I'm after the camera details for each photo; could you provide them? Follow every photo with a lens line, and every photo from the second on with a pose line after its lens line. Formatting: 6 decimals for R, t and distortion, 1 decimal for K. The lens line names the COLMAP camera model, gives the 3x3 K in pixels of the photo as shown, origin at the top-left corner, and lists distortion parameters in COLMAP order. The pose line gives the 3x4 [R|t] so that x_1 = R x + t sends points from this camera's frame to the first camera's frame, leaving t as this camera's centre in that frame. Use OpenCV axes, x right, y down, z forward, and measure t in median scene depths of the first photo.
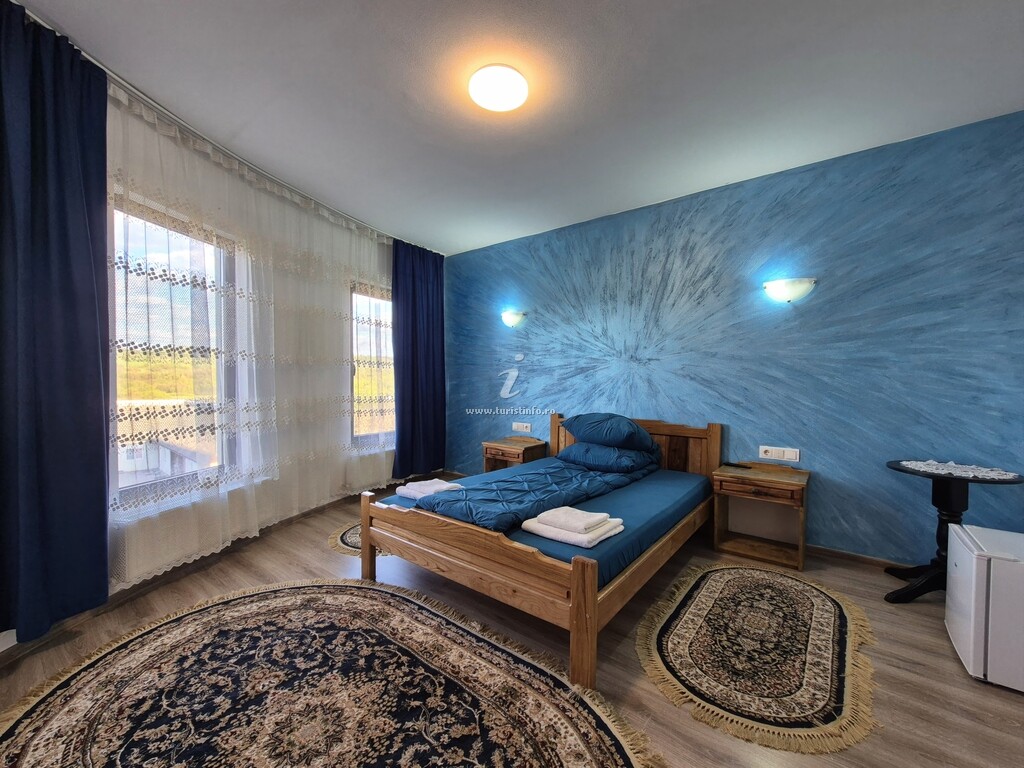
lens RADIAL K [[413.1, 0, 511.5], [0, 413.1, 387.8], [0, 0, 1]] dist [0.001772, -0.000019]
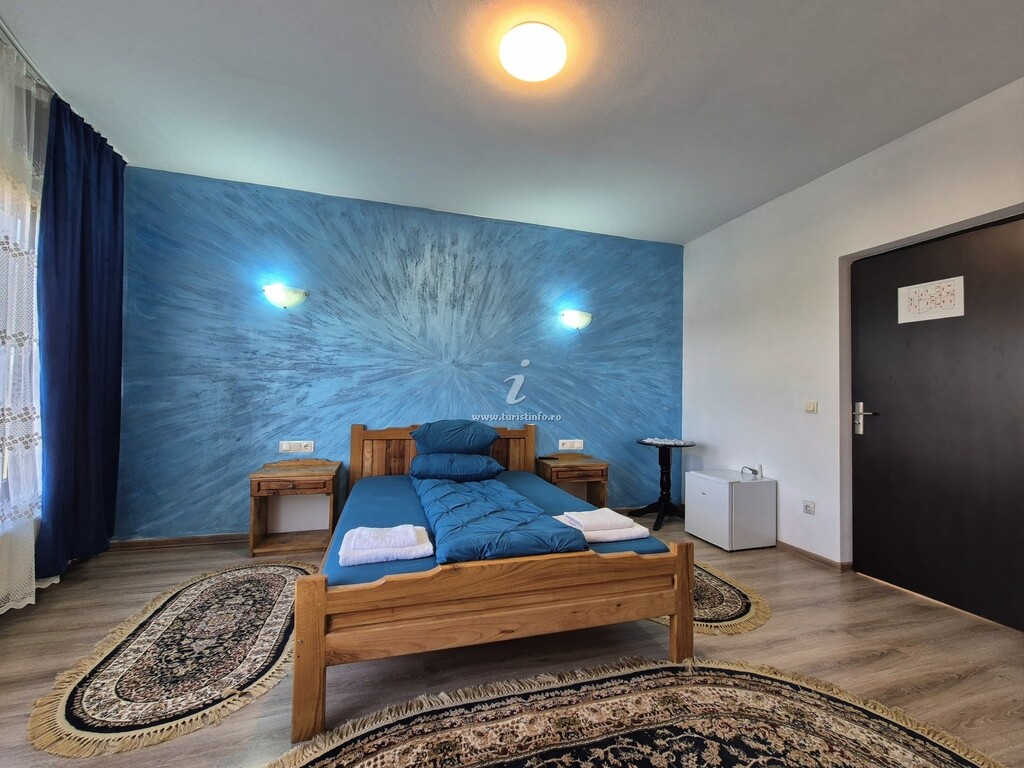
lens RADIAL K [[432.0, 0, 511.4], [0, 432.0, 380.6], [0, 0, 1]] dist [0.002734, -0.000475]
pose [[0.577016, 0.031556, 0.816123, -0.576078], [0.000299, 0.999245, -0.038849, 0.012661], [-0.816733, 0.022661, 0.576571, 0.376806]]
